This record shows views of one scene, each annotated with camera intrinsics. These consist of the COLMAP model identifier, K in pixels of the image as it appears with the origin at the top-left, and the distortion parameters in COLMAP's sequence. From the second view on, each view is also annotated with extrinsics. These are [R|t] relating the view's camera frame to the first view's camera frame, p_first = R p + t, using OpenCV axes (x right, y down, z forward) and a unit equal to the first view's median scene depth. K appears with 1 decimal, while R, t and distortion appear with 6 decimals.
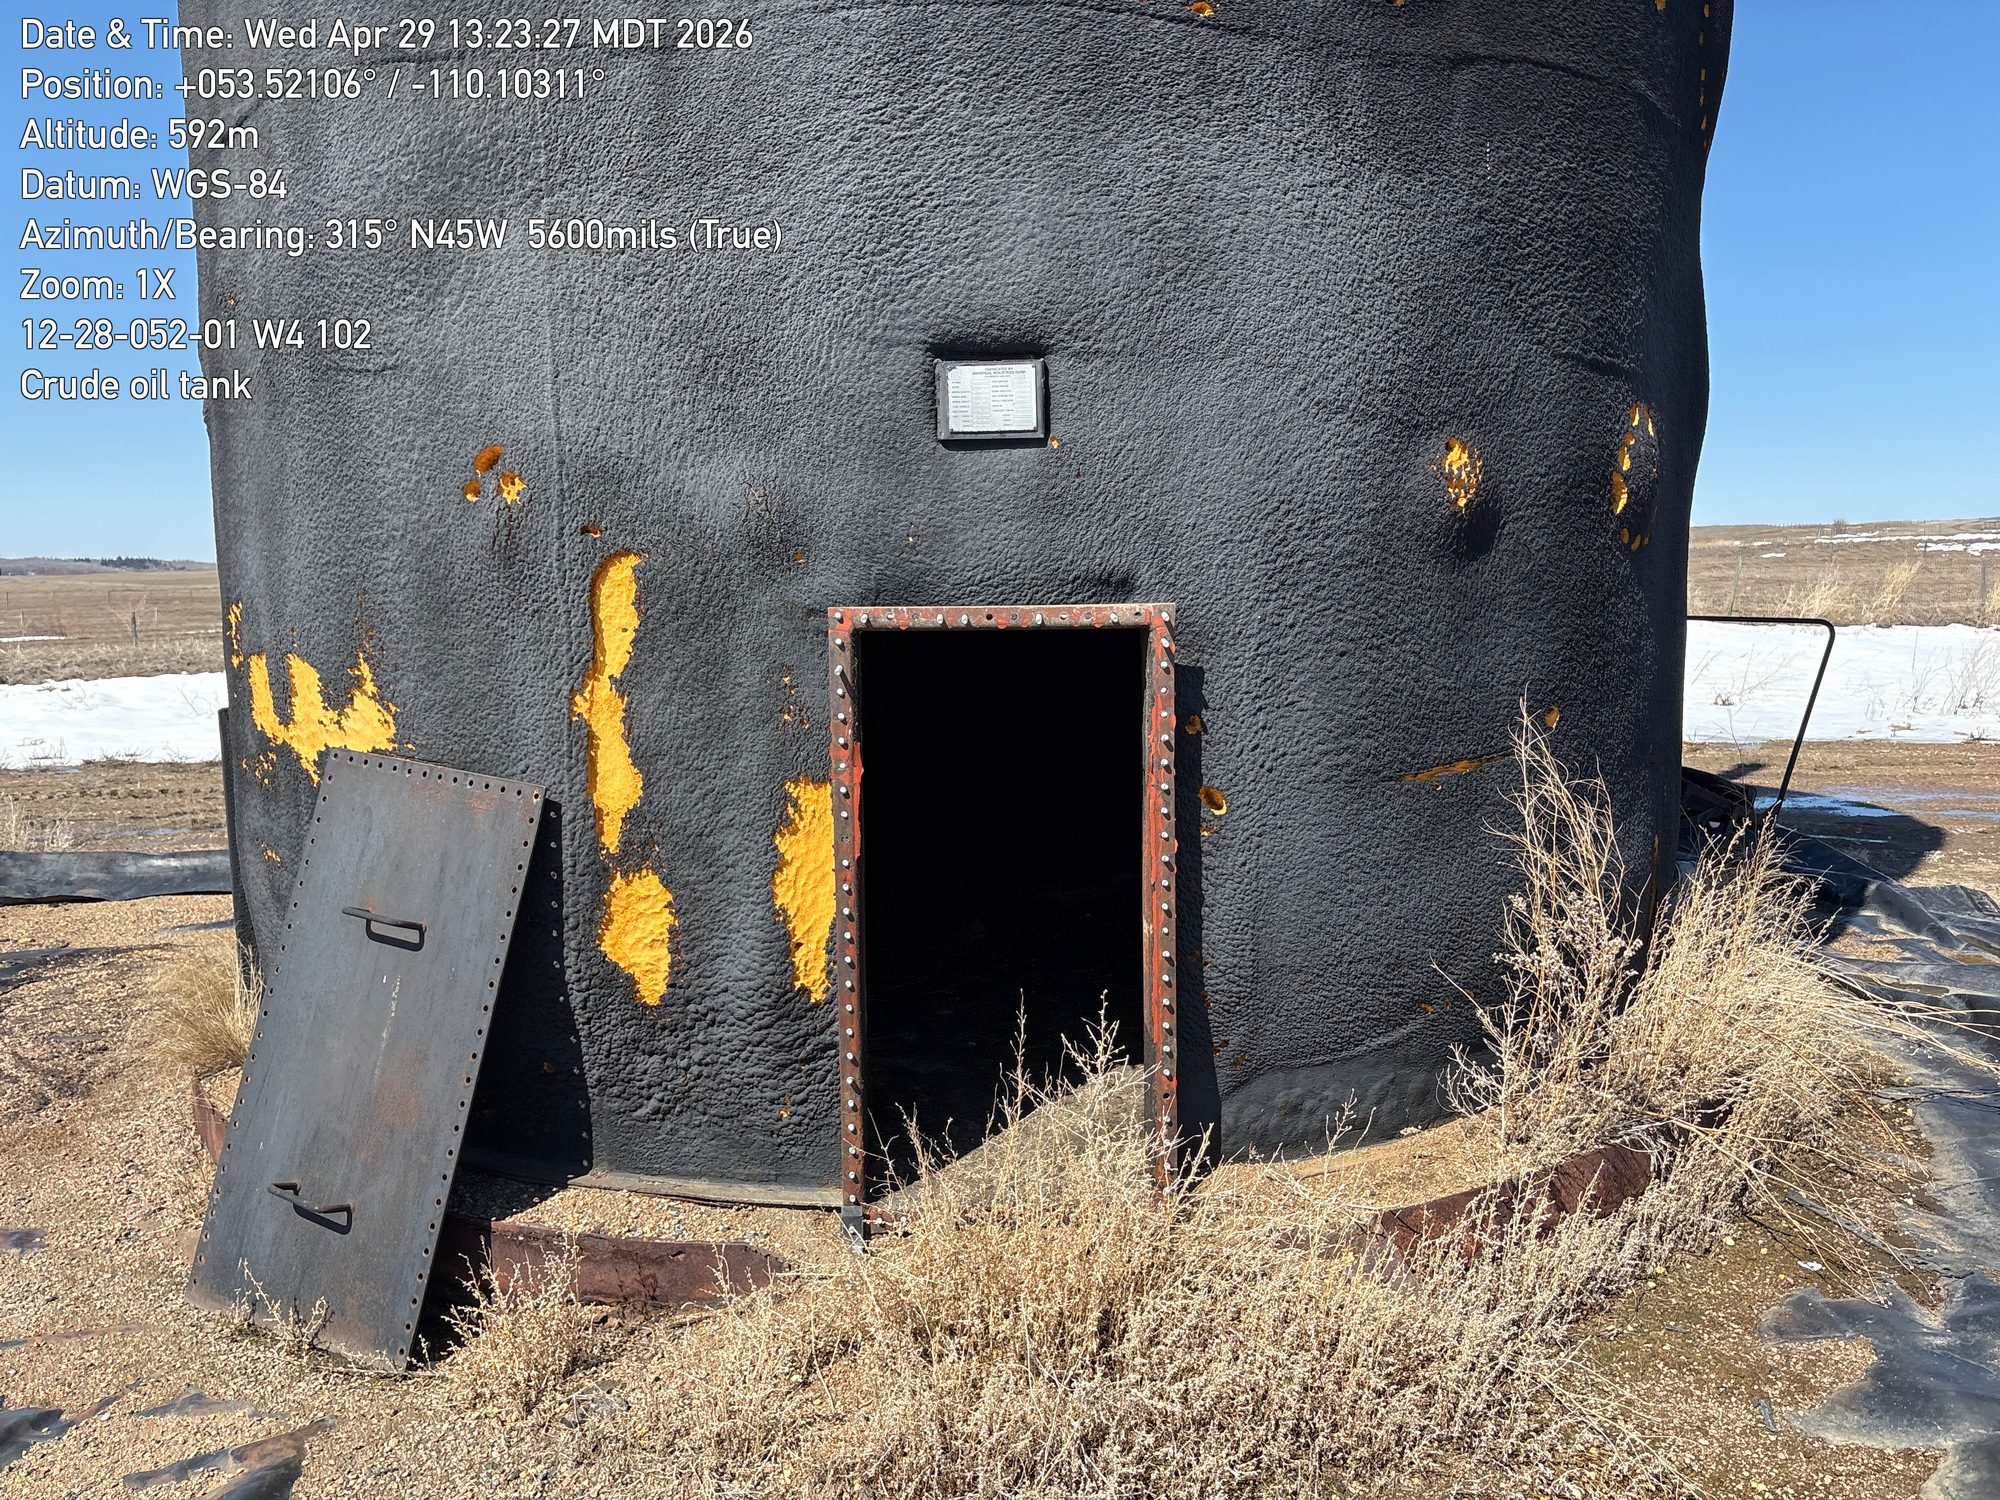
lens RADIAL K [[1567.2, 0, 1001.0], [0, 1567.2, 813.3], [0, 0, 1]] dist [-0.000285, -0.000985]
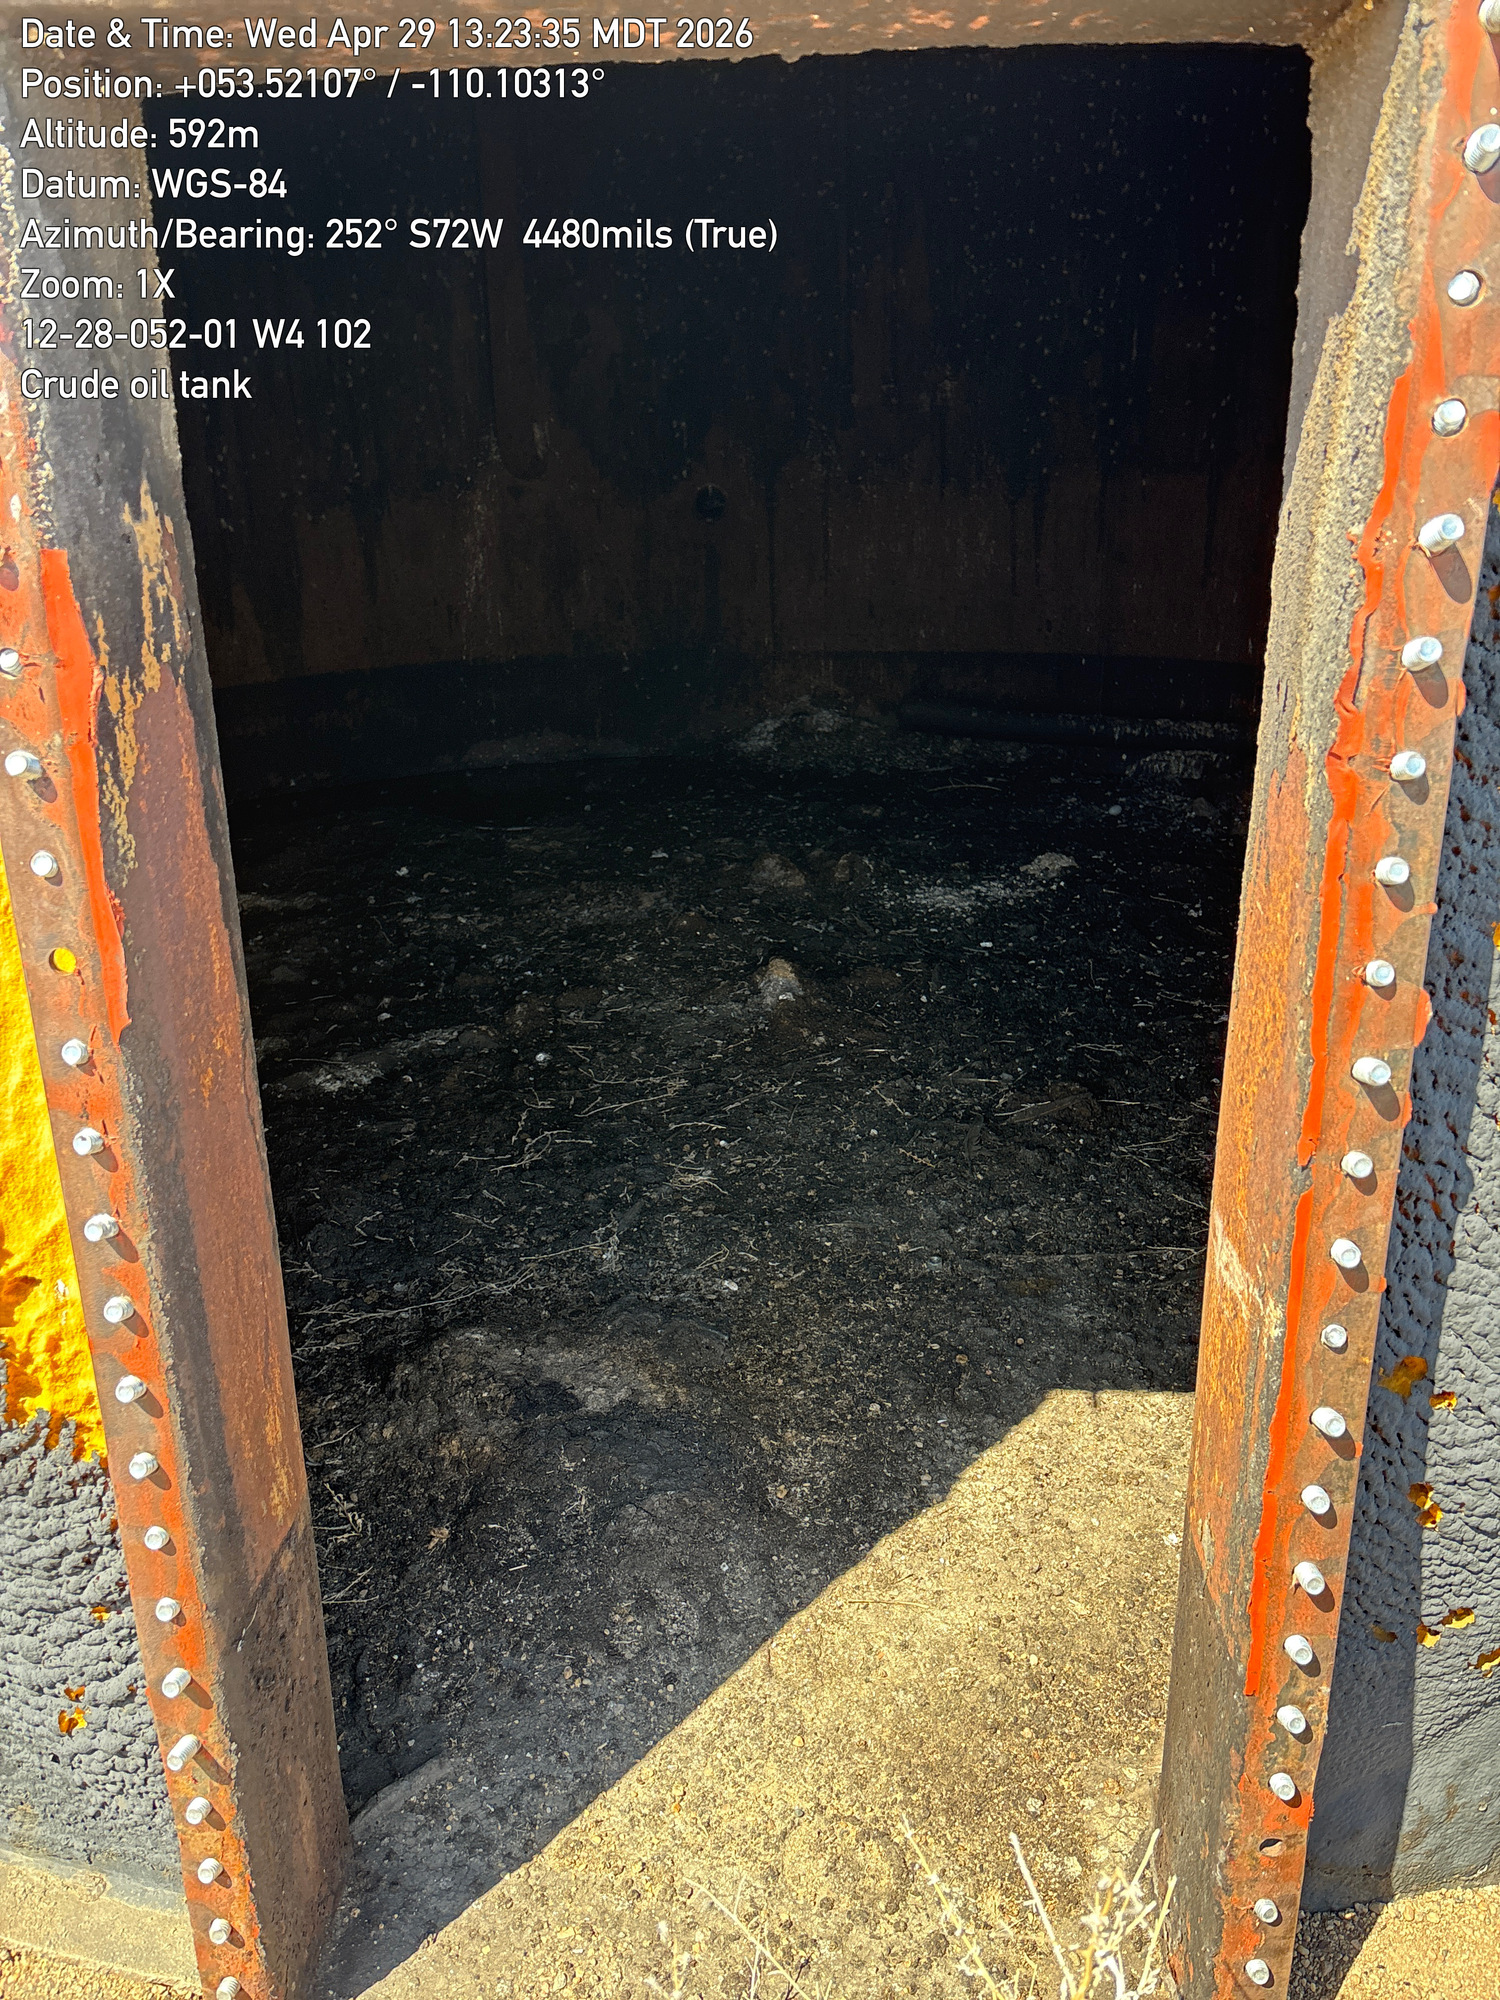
lens RADIAL K [[1544.4, 0, 747.6], [0, 1544.4, 1027.5], [0, 0, 1]] dist [-0.000348, -0.003284]
pose [[0.994893, 0.037666, -0.093645, 0.032198], [-0.017196, 0.977451, 0.210463, -0.027274], [0.099461, -0.207778, 0.973106, 0.786001]]
